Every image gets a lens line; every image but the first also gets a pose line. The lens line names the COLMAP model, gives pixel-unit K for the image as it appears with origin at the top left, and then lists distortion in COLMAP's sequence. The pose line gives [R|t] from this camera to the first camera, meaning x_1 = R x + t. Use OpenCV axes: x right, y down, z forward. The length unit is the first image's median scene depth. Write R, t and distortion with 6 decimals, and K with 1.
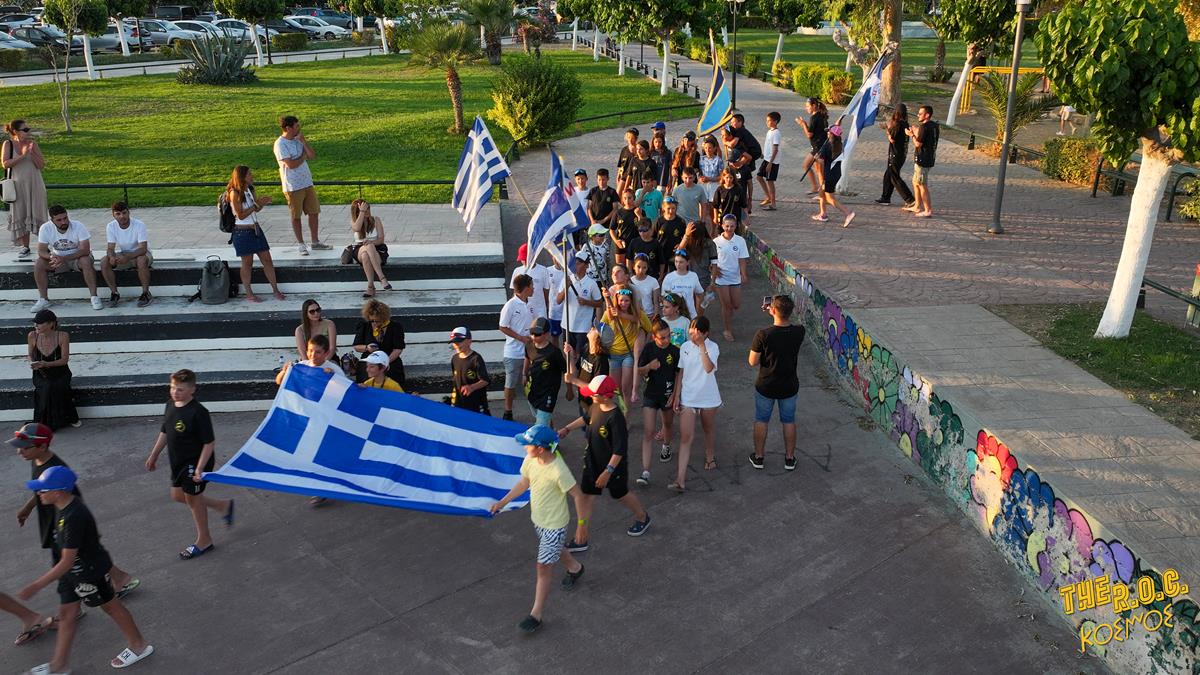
lens RADIAL K [[1013.8, 0, 600.0], [0, 1013.8, 337.5], [0, 0, 1]] dist [0.011874, 0.000564]
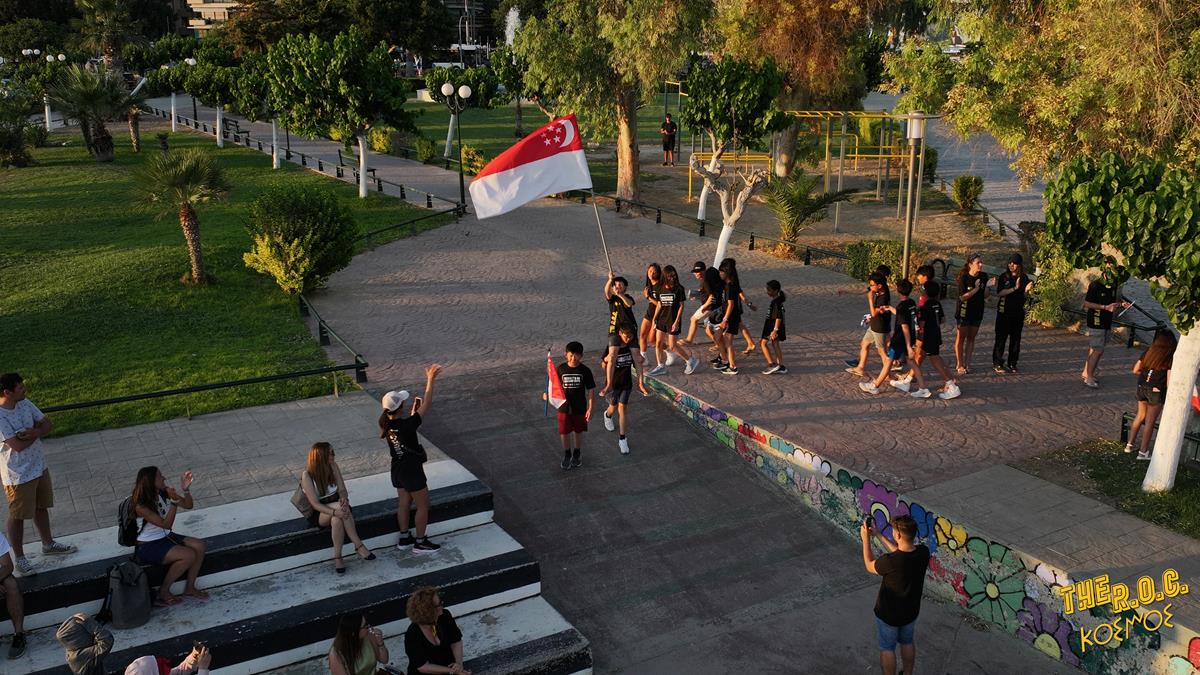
lens RADIAL K [[1111.5, 0, 600.0], [0, 1111.5, 337.5], [0, 0, 1]] dist [0.015630, -0.020761]
pose [[0.913760, -0.112548, 0.390353, -0.439260], [0.135967, 0.990171, -0.032788, -0.195242], [-0.382826, 0.083036, 0.920081, 0.179469]]
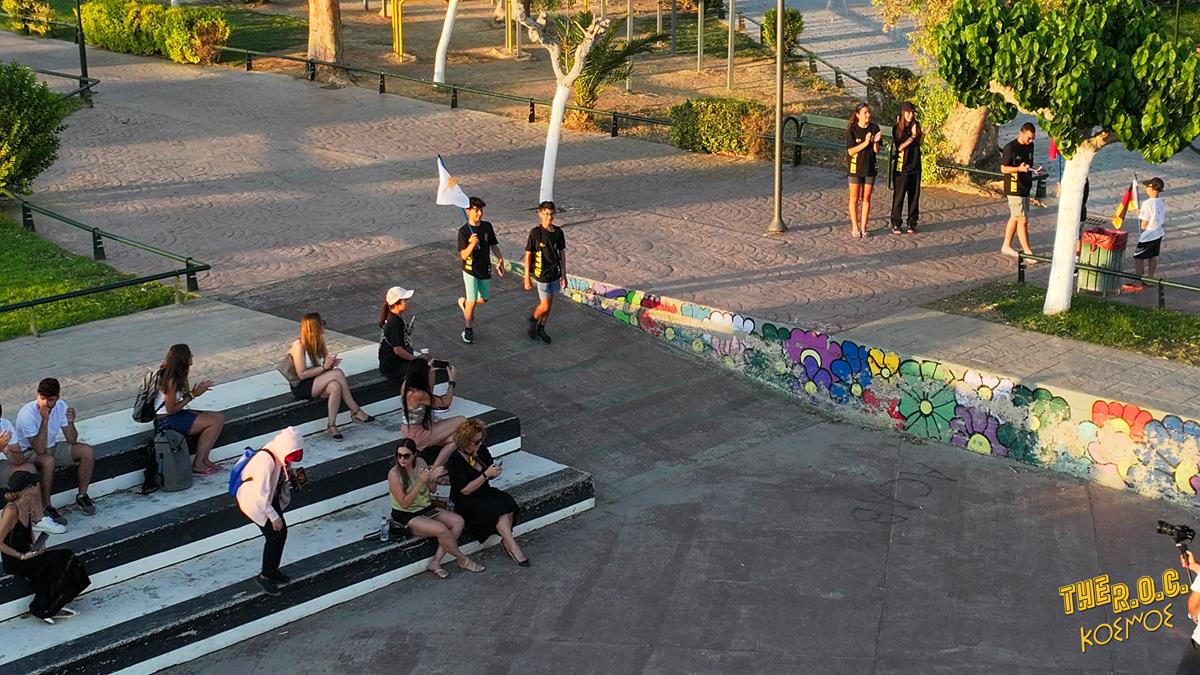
lens RADIAL K [[2187.1, 0, 615.1], [0, 2187.1, 334.7], [0, 0, 1]] dist [0.039257, -0.118178]
pose [[0.757827, -0.181315, 0.626756, -1.342115], [0.215758, 0.976210, 0.021531, -0.130854], [-0.615749, 0.118910, 0.778918, -0.525502]]
